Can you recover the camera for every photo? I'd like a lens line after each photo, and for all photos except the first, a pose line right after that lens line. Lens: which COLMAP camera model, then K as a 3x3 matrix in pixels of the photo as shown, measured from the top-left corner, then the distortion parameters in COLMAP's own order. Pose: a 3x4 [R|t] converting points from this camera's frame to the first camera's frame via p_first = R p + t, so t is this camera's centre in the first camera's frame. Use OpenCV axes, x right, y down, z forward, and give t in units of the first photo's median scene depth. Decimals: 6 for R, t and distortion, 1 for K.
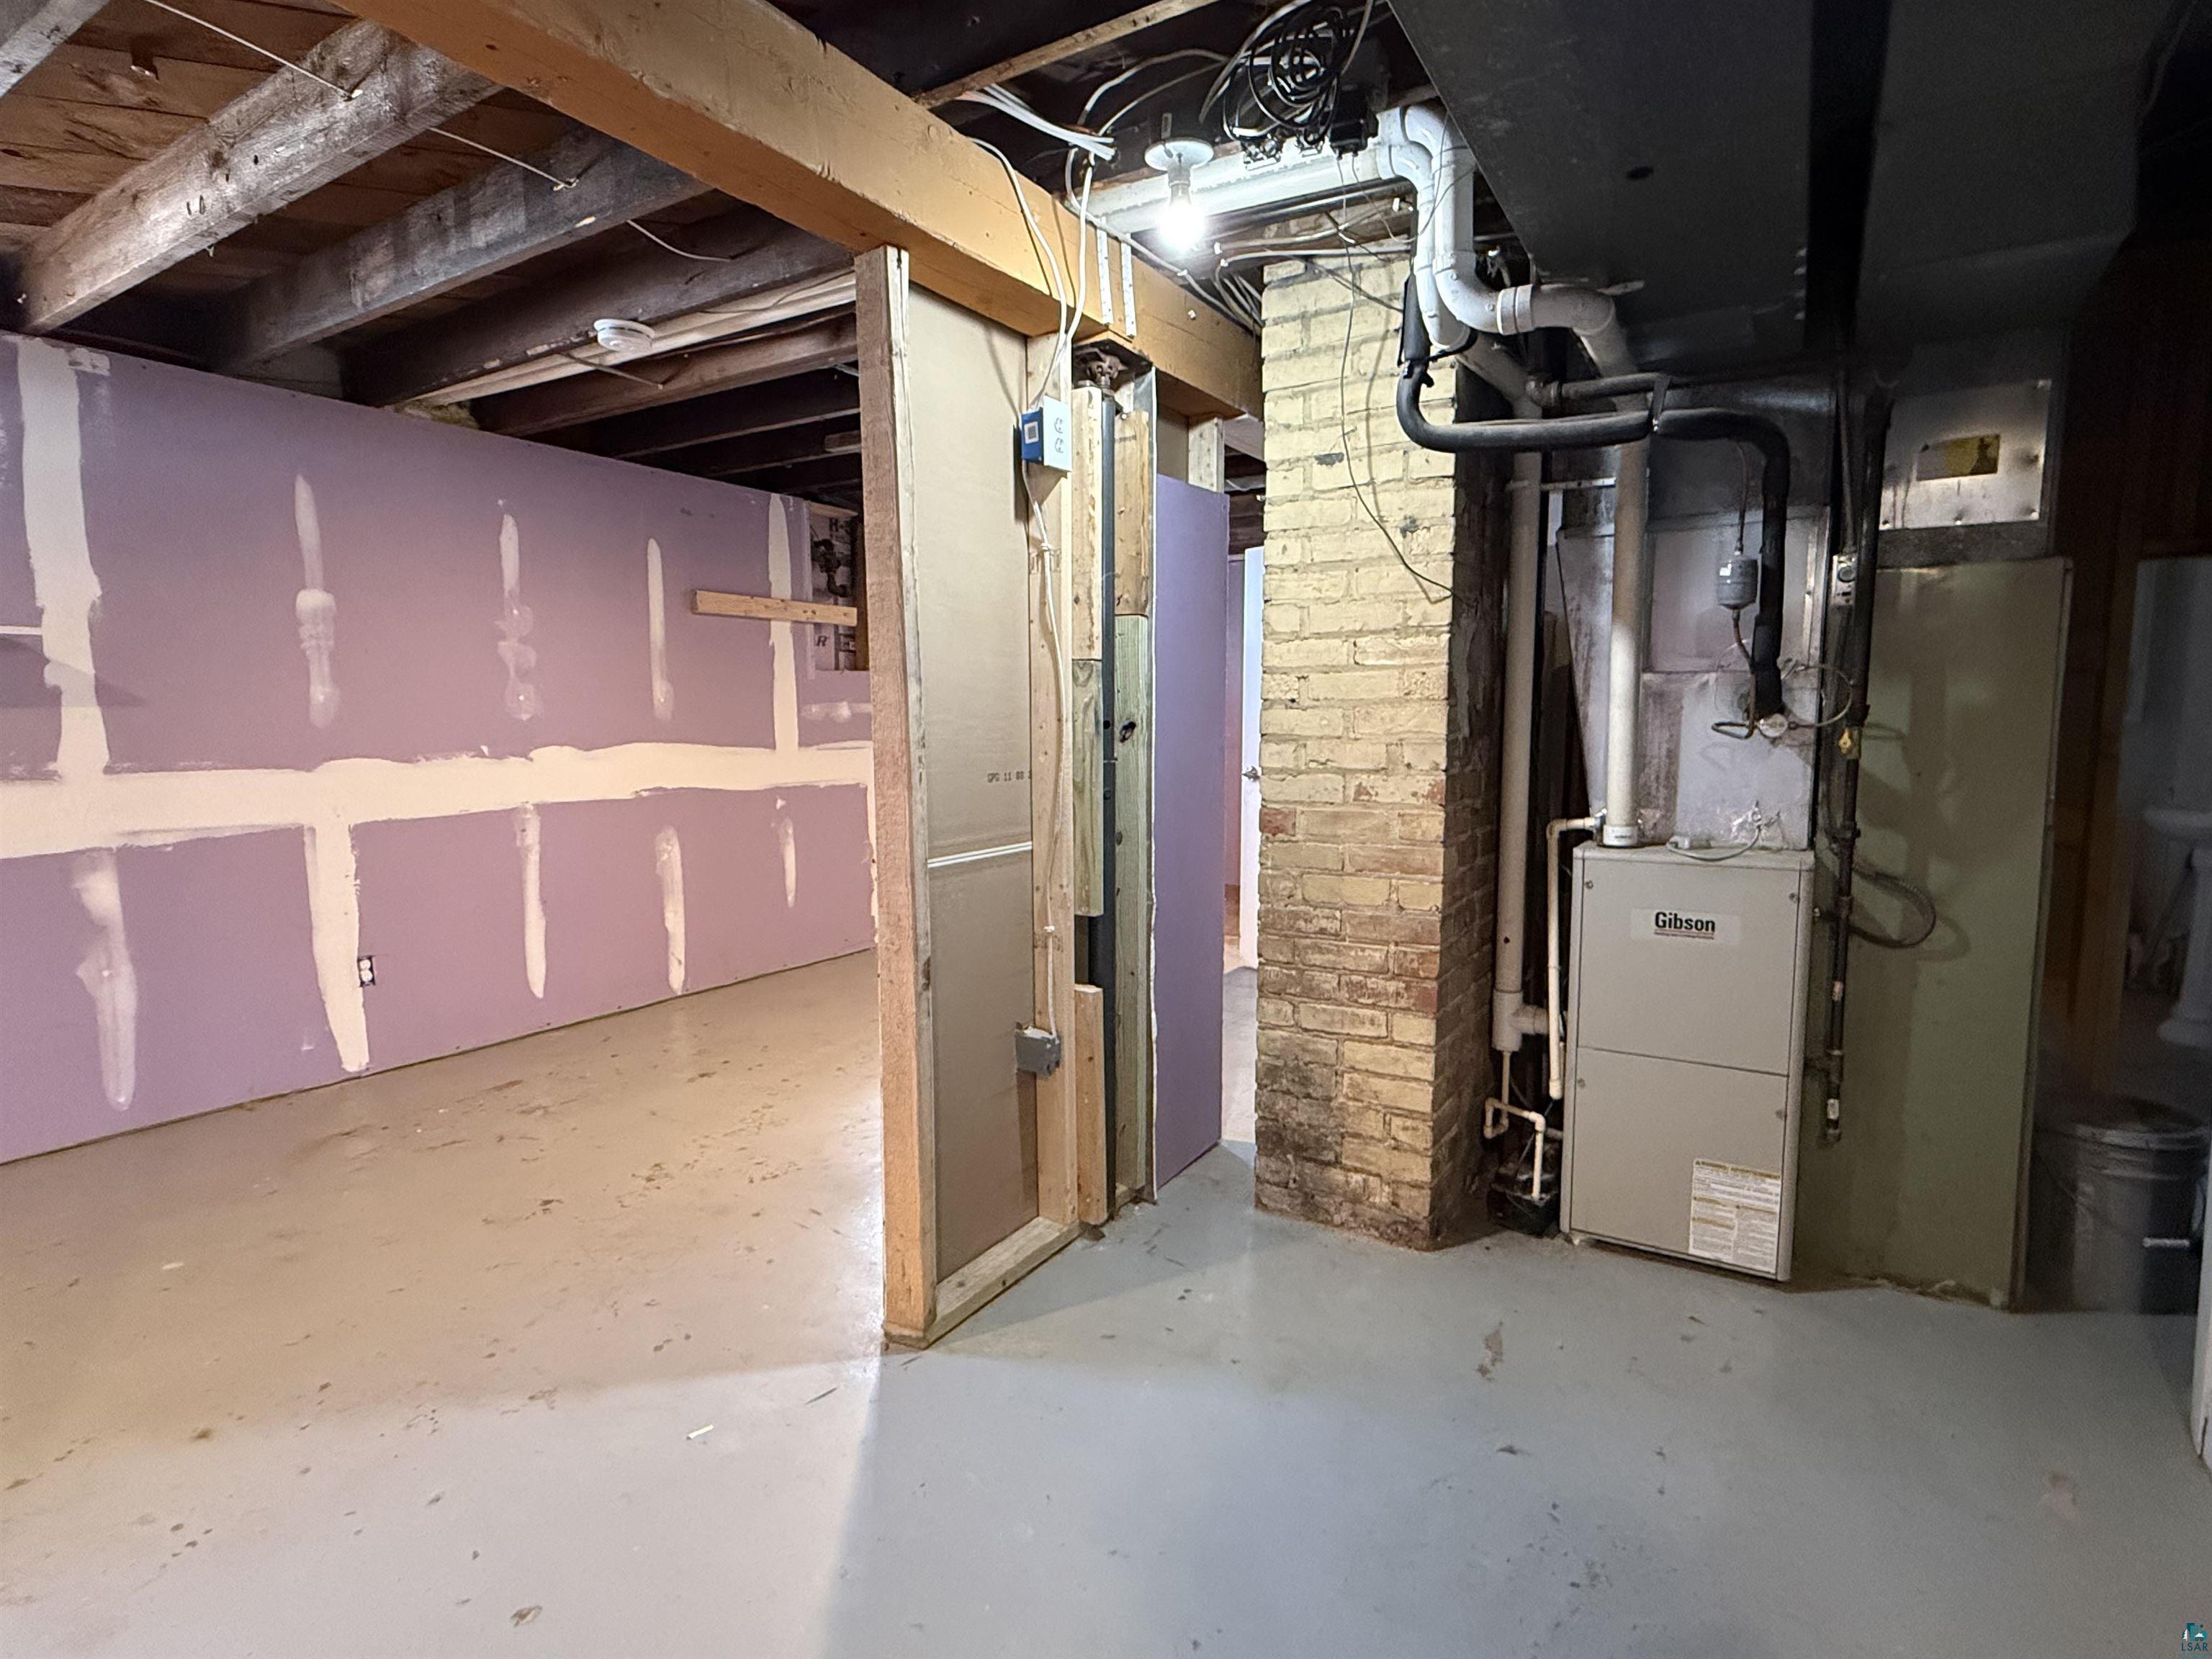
lens RADIAL K [[1096.2, 0, 1108.8], [0, 1096.2, 827.9], [0, 0, 1]] dist [-0.000161, -0.000005]
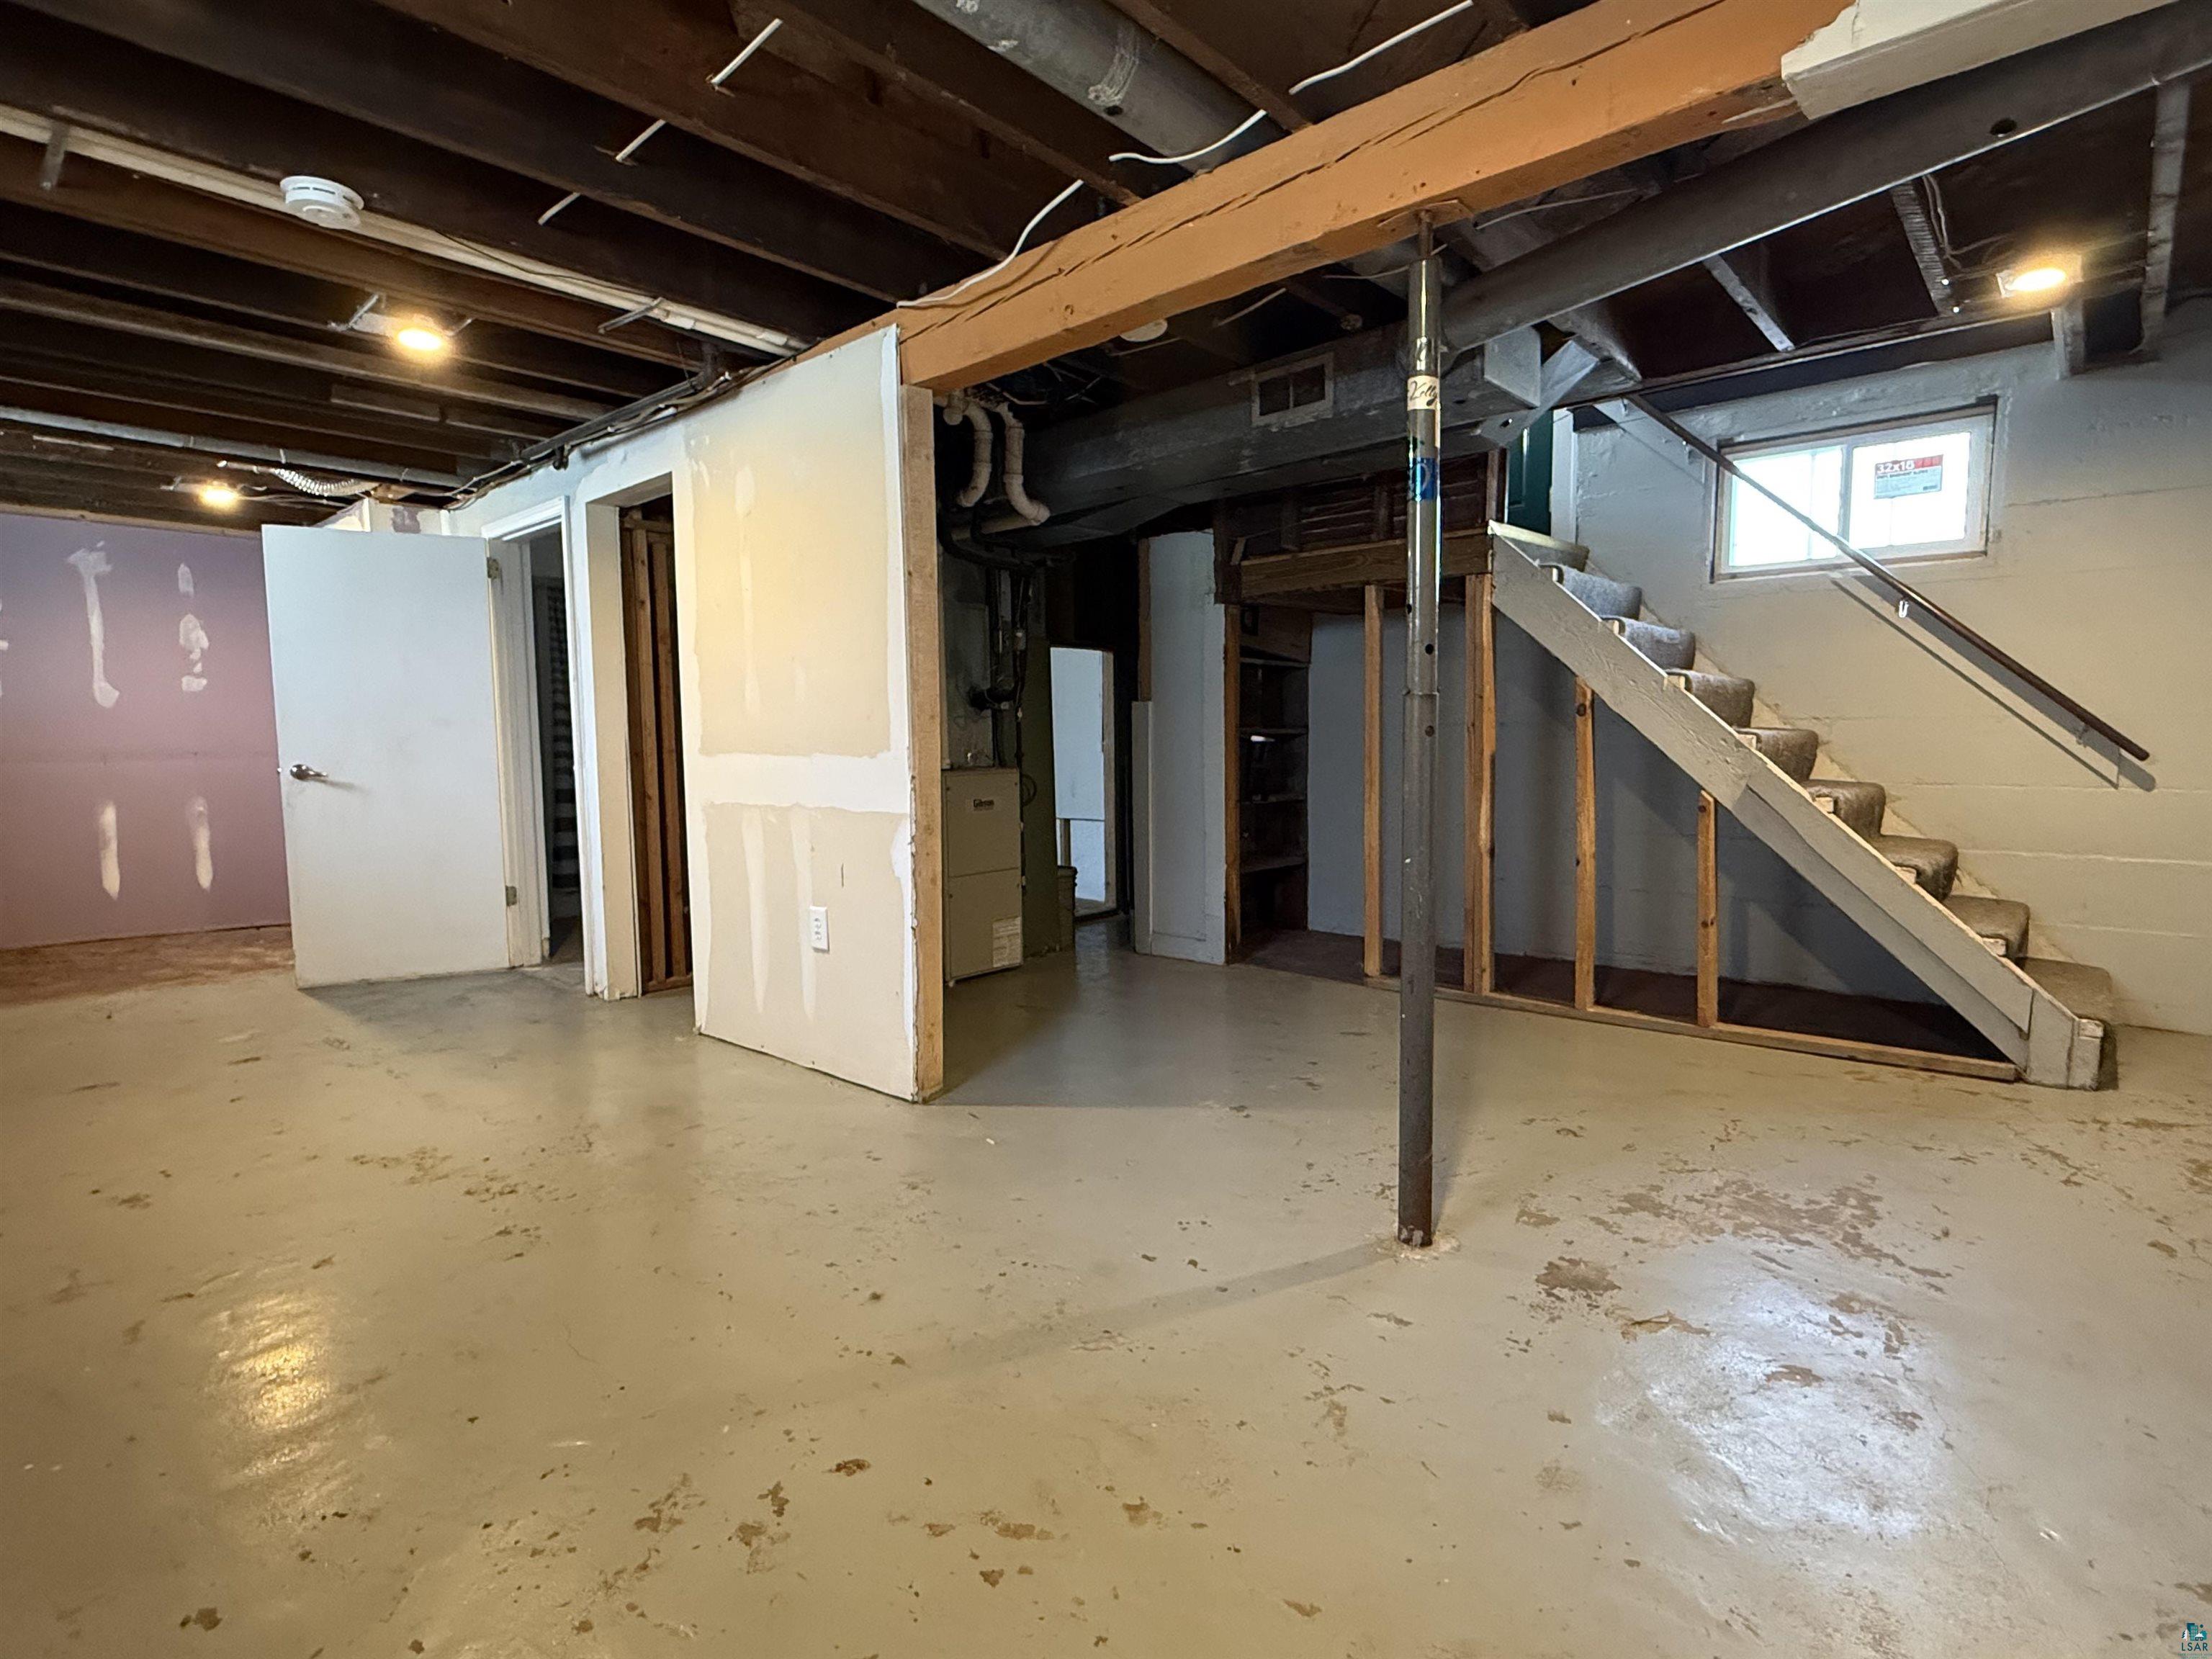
lens RADIAL K [[1096.2, 0, 1108.0], [0, 1096.2, 832.6], [0, 0, 1]] dist [-0.000161, -0.000005]
pose [[0.154365, -0.071471, 0.985425, -1.437082], [0.113181, 0.992094, 0.054225, 0.056884], [-0.981510, 0.103161, 0.161234, 0.451712]]
